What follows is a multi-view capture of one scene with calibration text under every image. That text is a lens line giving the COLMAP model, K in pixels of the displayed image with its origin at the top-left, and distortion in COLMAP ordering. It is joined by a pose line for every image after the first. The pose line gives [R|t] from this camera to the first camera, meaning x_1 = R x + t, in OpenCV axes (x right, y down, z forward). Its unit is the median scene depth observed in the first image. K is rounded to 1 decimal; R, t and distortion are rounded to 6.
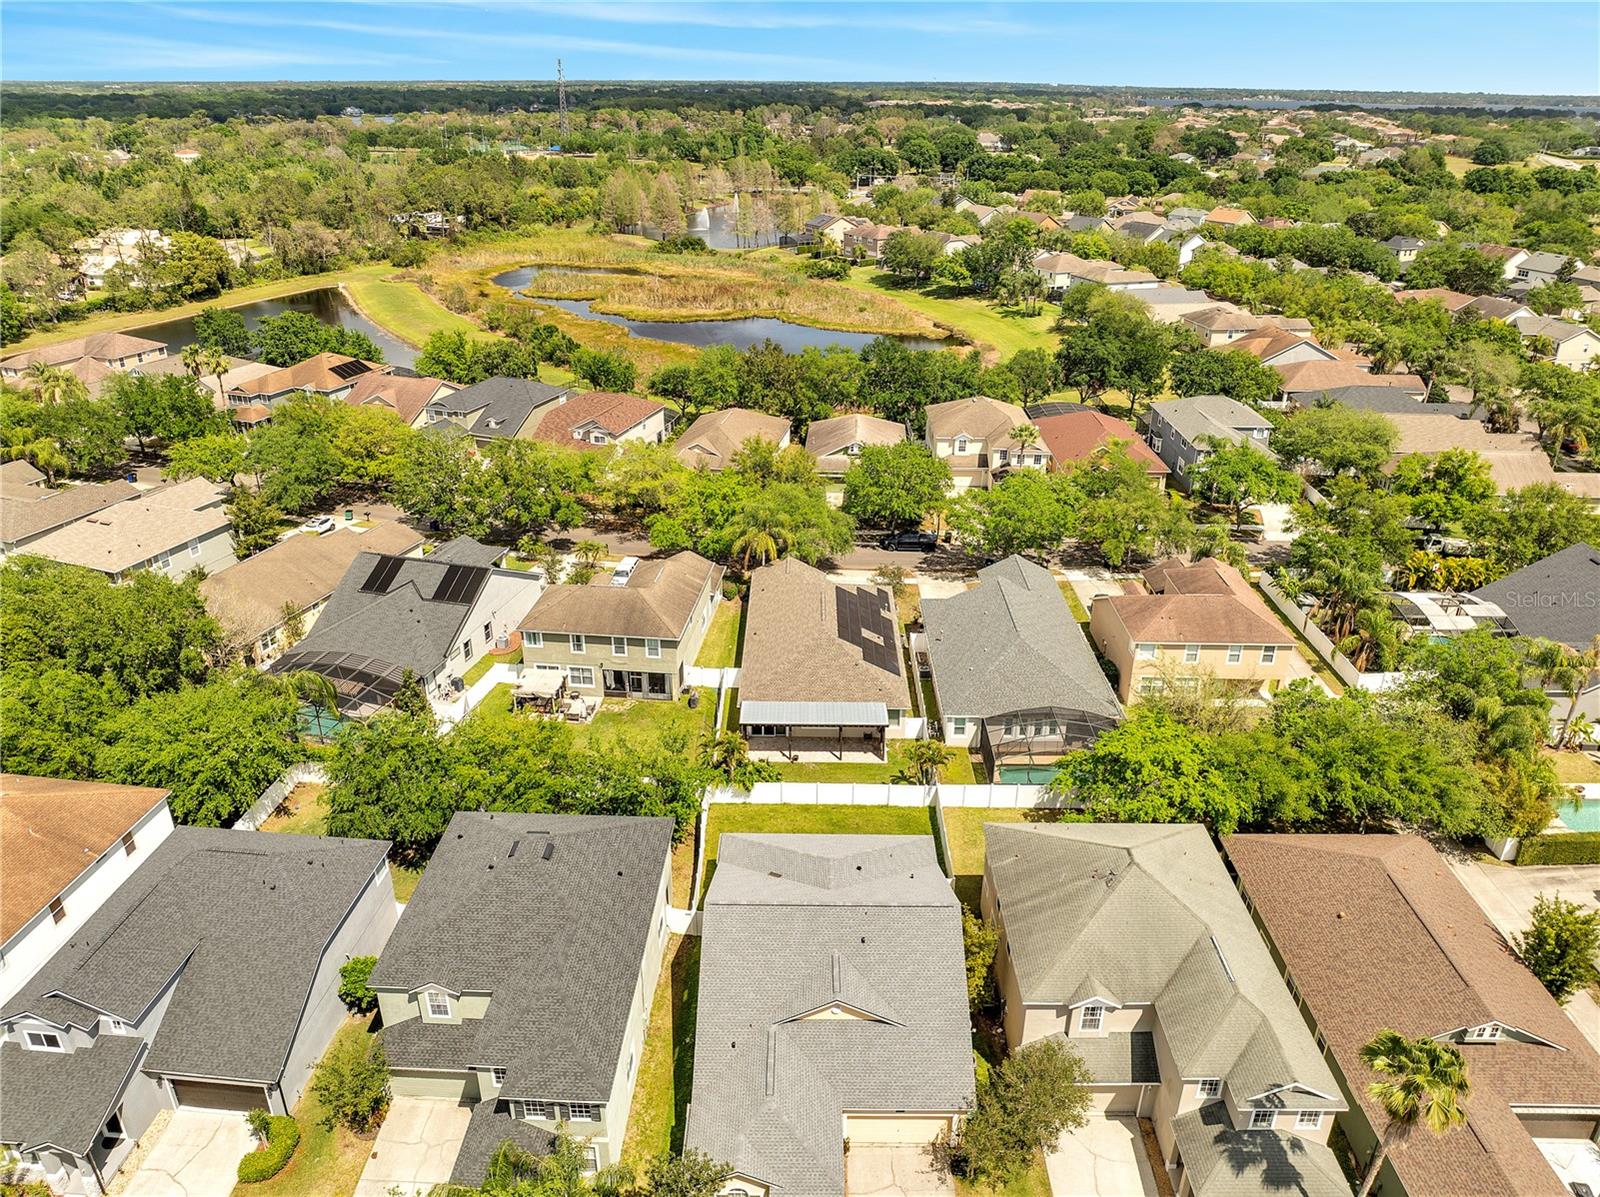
lens RADIAL K [[1128.6, 0, 800.0], [0, 1128.6, 598.5], [0, 0, 1]] dist [-0.062597, 0.031541]
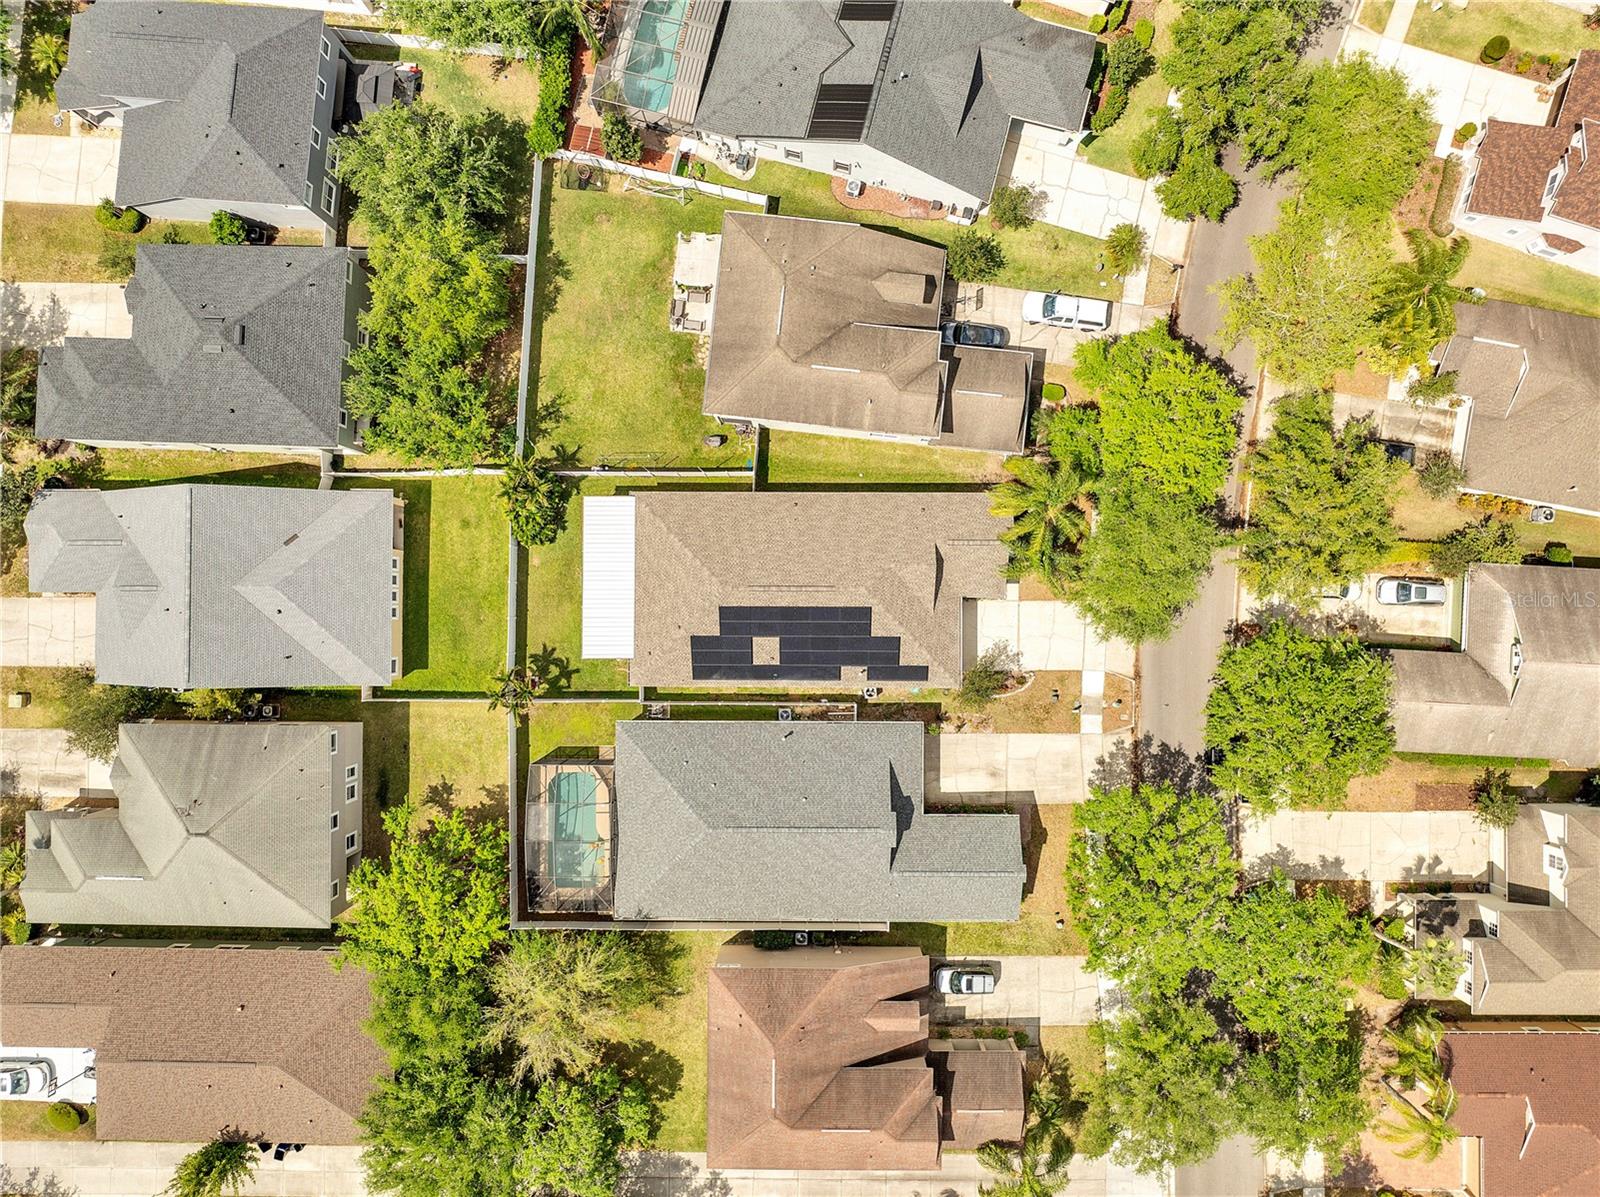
lens RADIAL K [[1128.6, 0, 800.0], [0, 1128.6, 598.5], [0, 0, 1]] dist [-0.062597, 0.031541]
pose [[0.000751, 0.999799, -0.020029, 0.025338], [-0.414403, 0.018539, 0.909905, -0.414413], [0.910093, 0.007617, 0.414333, 0.404809]]
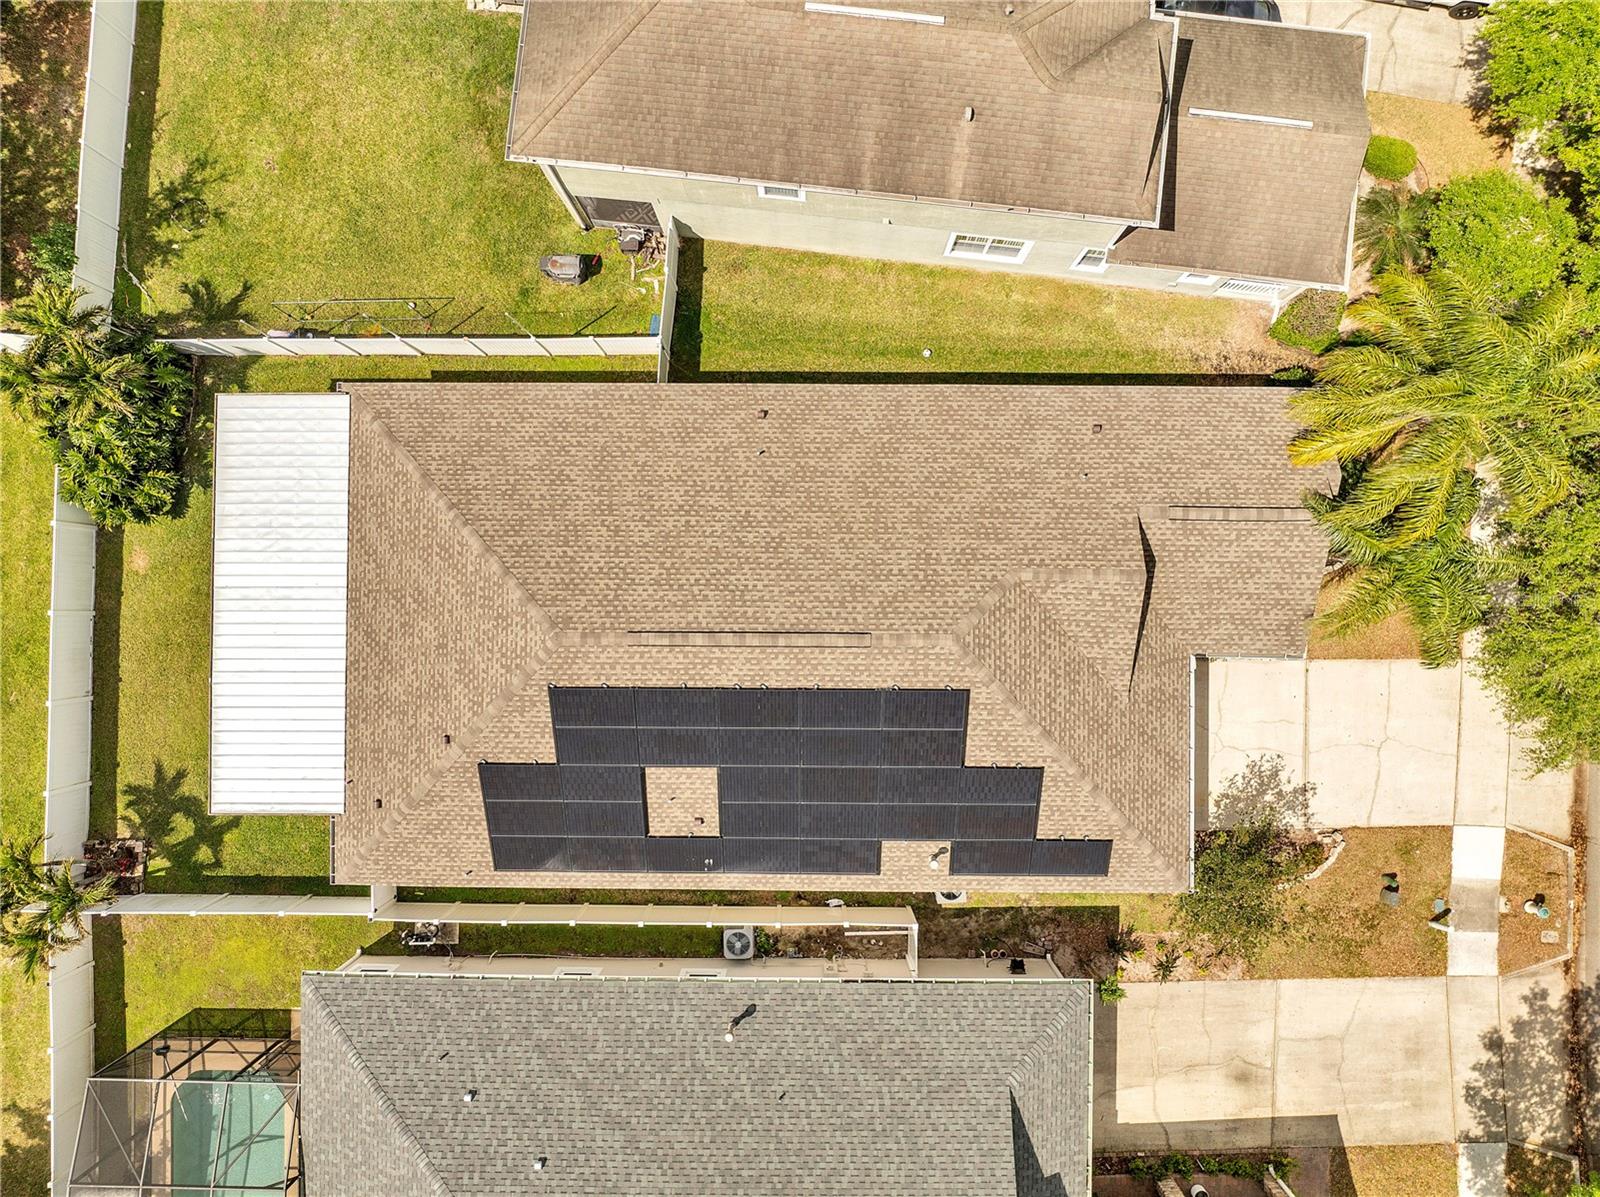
lens RADIAL K [[1128.6, 0, 800.0], [0, 1128.6, 598.5], [0, 0, 1]] dist [-0.062597, 0.031541]
pose [[-0.001565, 0.999813, -0.019297, 0.009315], [-0.415156, 0.016906, 0.909593, -0.147472], [0.909749, 0.009435, 0.415051, 0.530753]]
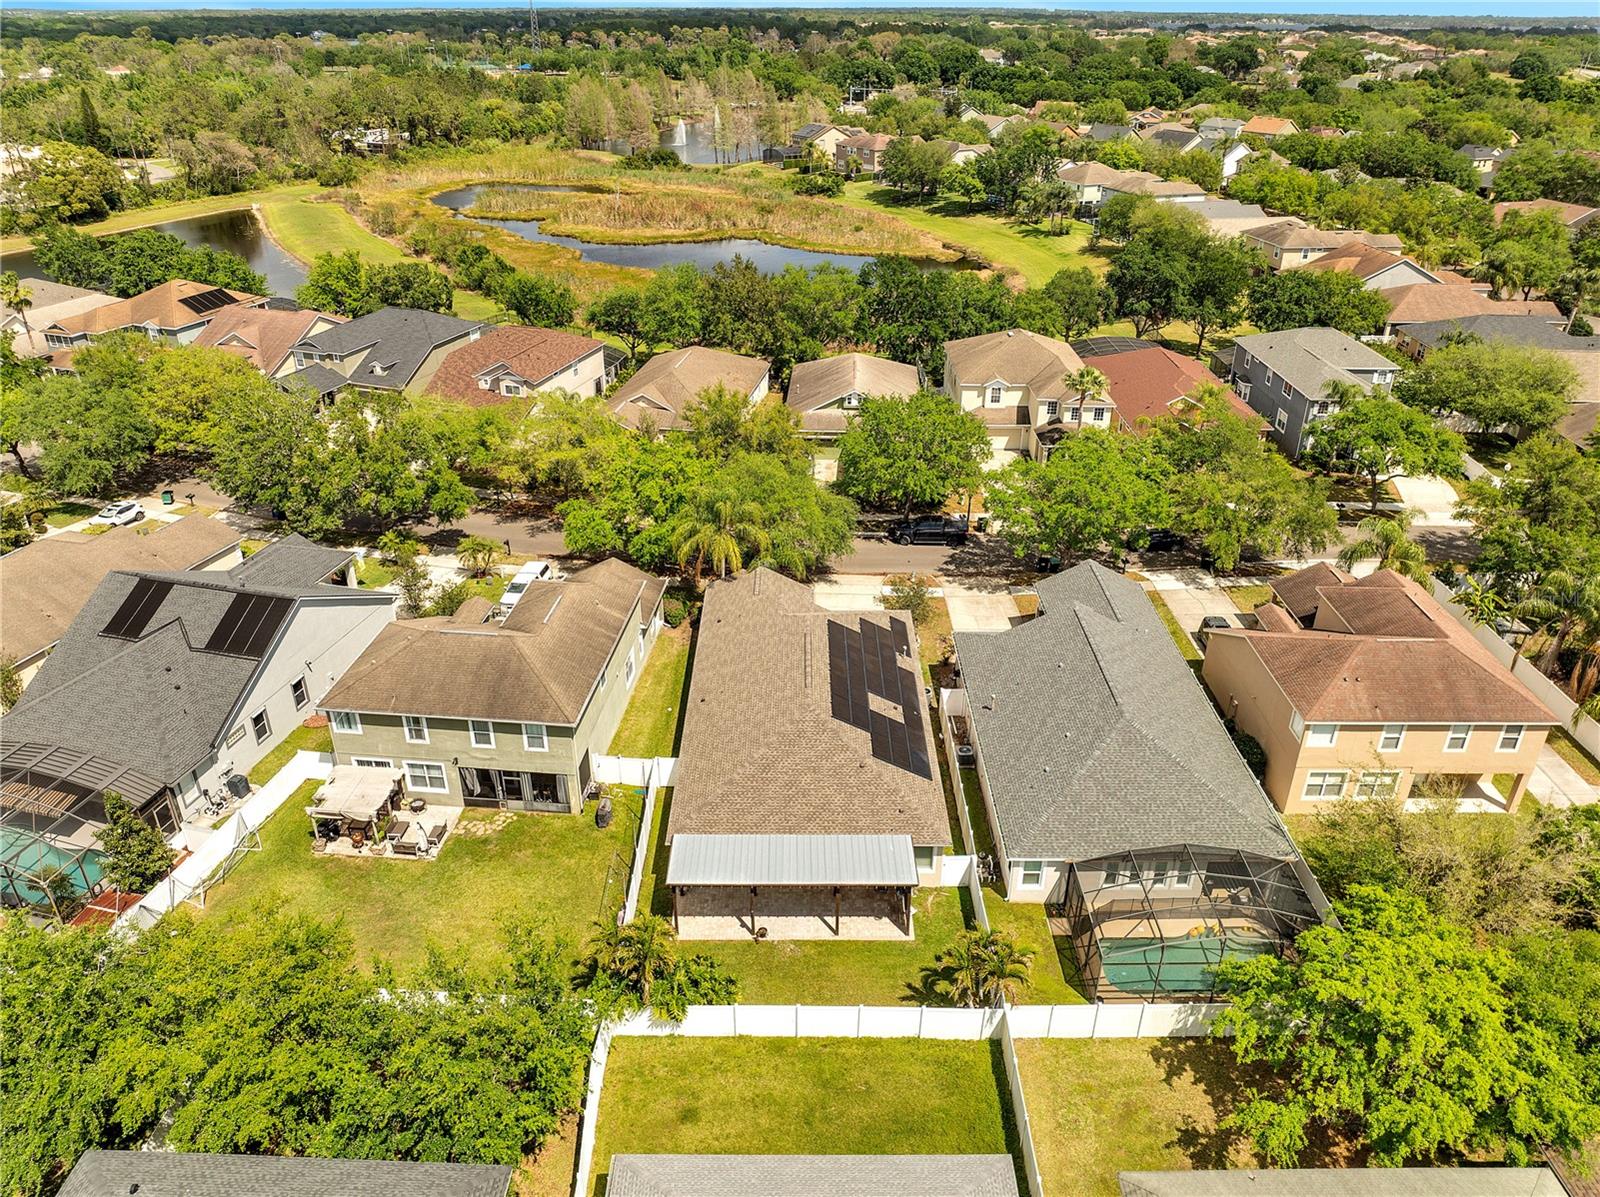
lens RADIAL K [[1128.6, 0, 800.0], [0, 1128.6, 598.5], [0, 0, 1]] dist [-0.062597, 0.031541]
pose [[0.999962, -0.006839, 0.005348, 0.007600], [0.006543, 0.998545, 0.053521, -0.036564], [-0.005706, -0.053484, 0.998552, 0.216632]]
